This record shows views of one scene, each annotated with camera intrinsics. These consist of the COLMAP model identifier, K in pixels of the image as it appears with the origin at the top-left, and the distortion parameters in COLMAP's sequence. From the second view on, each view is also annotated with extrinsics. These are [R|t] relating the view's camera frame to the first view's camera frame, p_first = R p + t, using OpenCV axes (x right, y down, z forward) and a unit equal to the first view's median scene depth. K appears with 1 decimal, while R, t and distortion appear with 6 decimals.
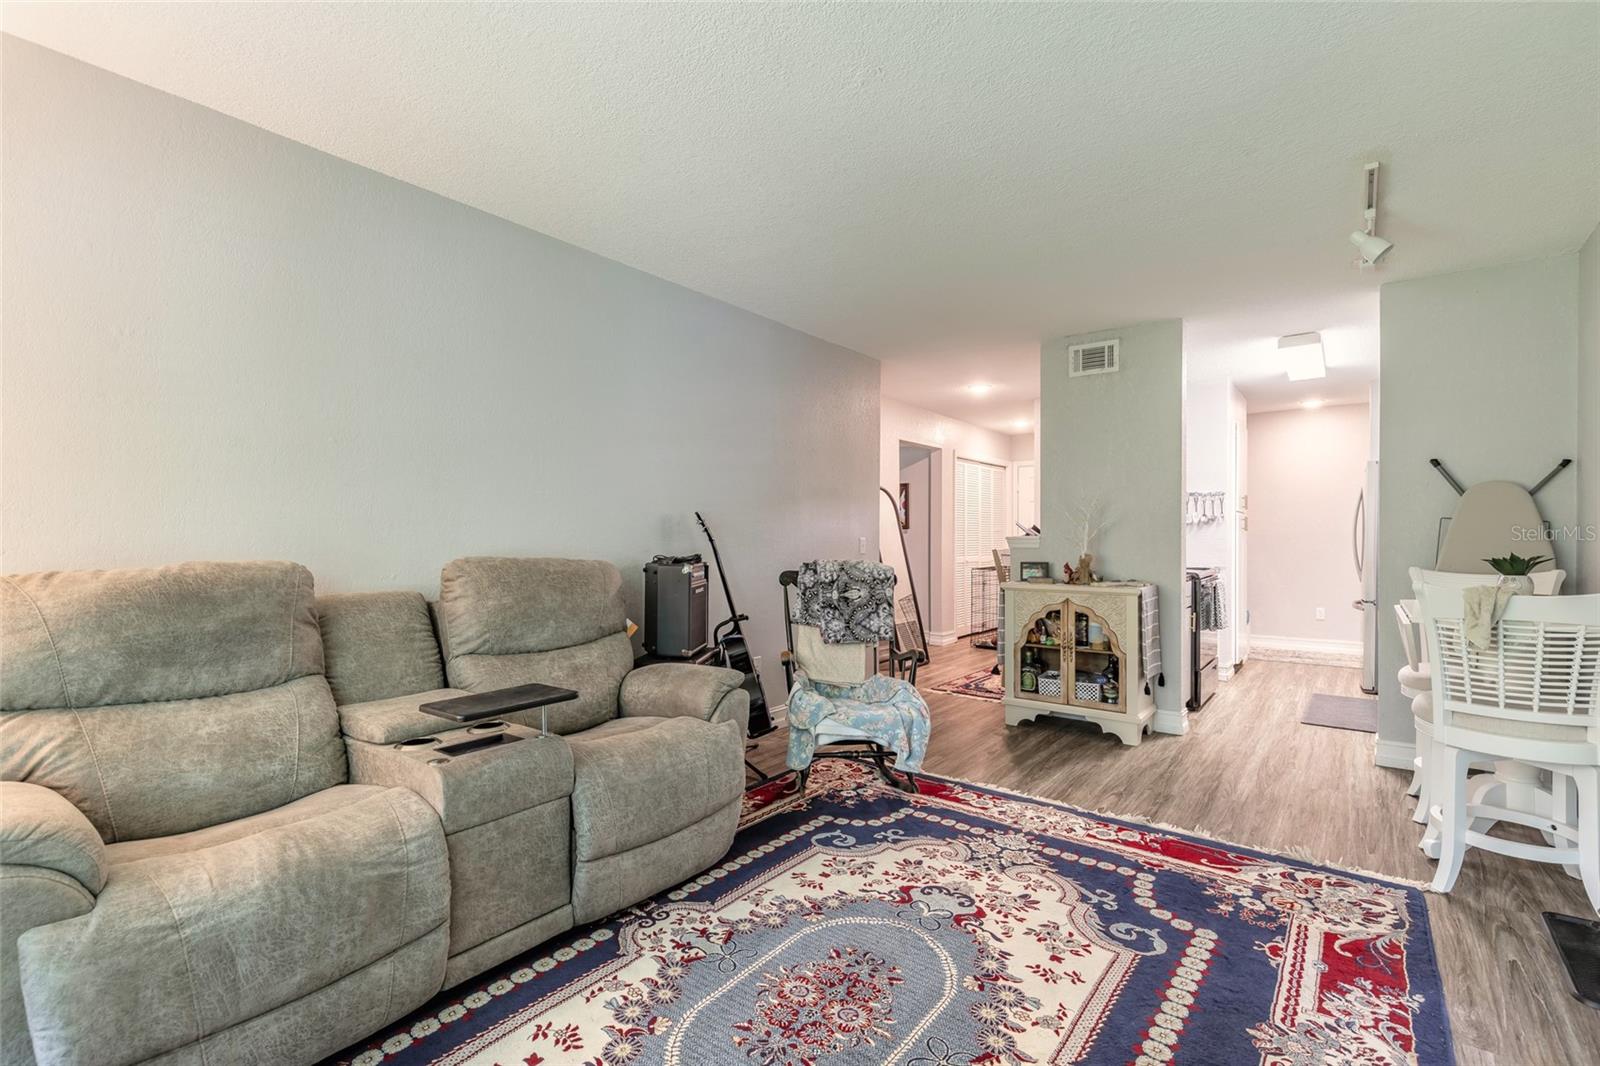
lens RADIAL K [[721.6, 0, 795.0], [0, 721.6, 537.4], [0, 0, 1]] dist [0.005508, -0.000708]
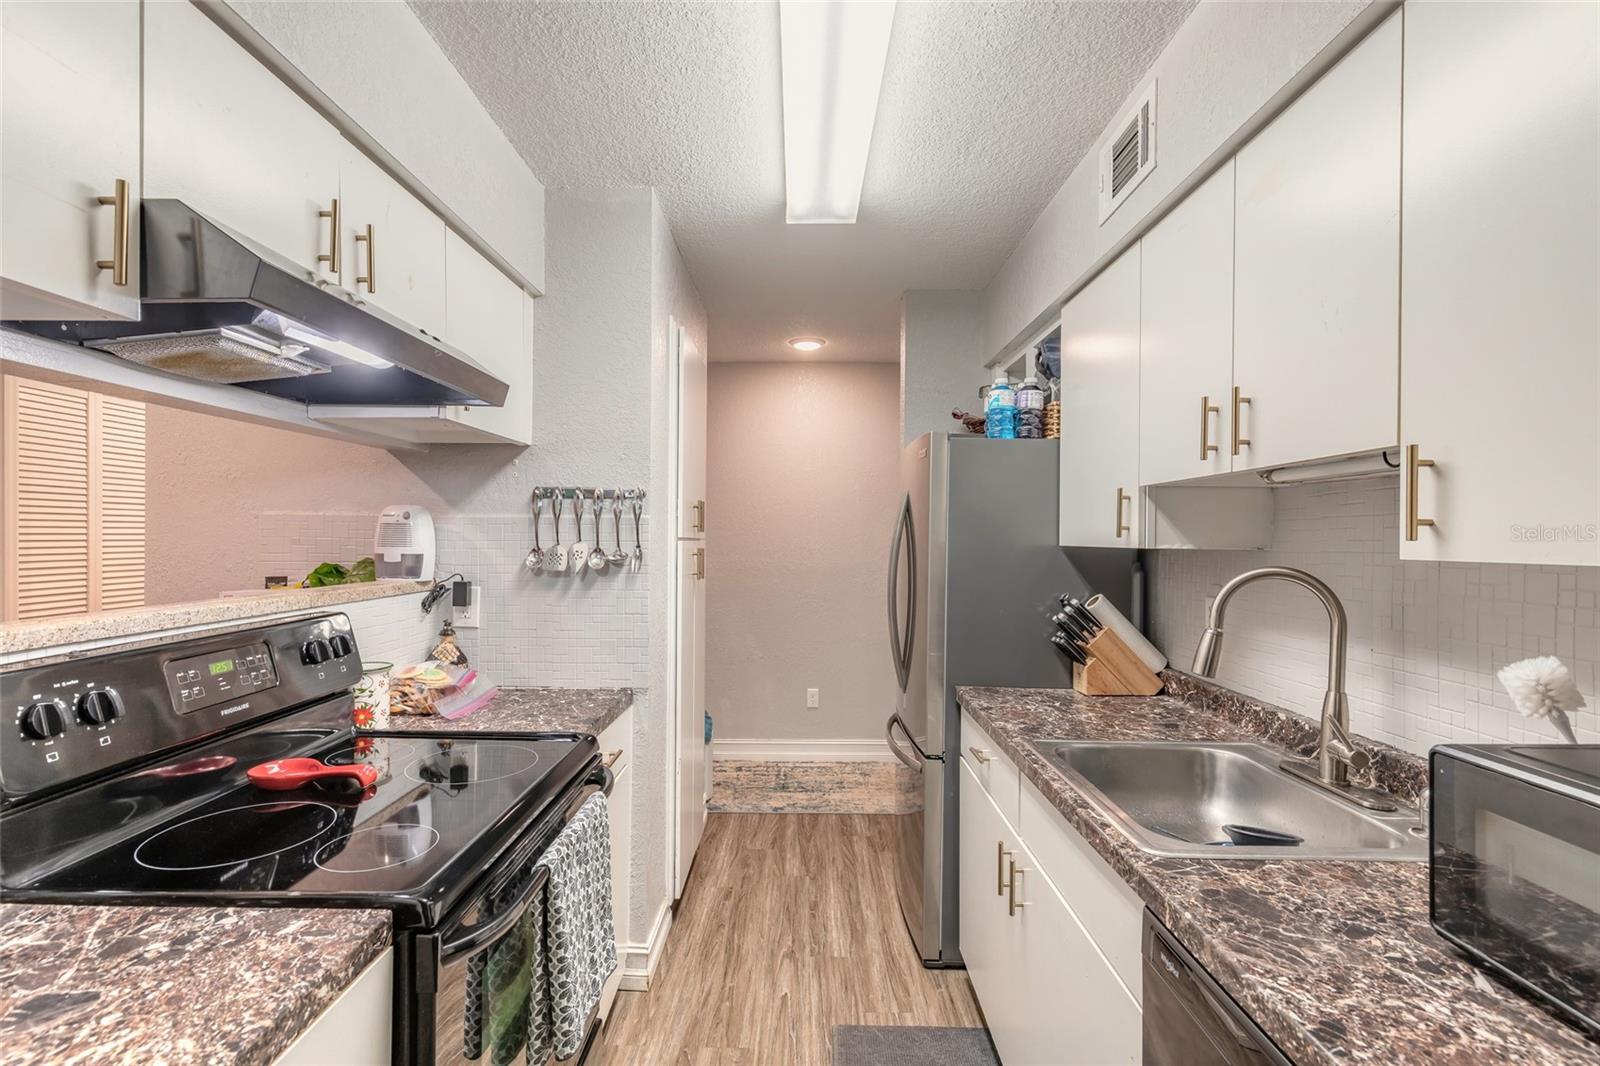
lens RADIAL K [[721.6, 0, 795.0], [0, 721.6, 537.4], [0, 0, 1]] dist [0.005508, -0.000708]
pose [[0.793825, 0.002703, 0.608140, 0.422074], [-0.000140, 0.999991, -0.004262, -0.036010], [-0.608146, 0.003298, 0.793818, 0.646227]]
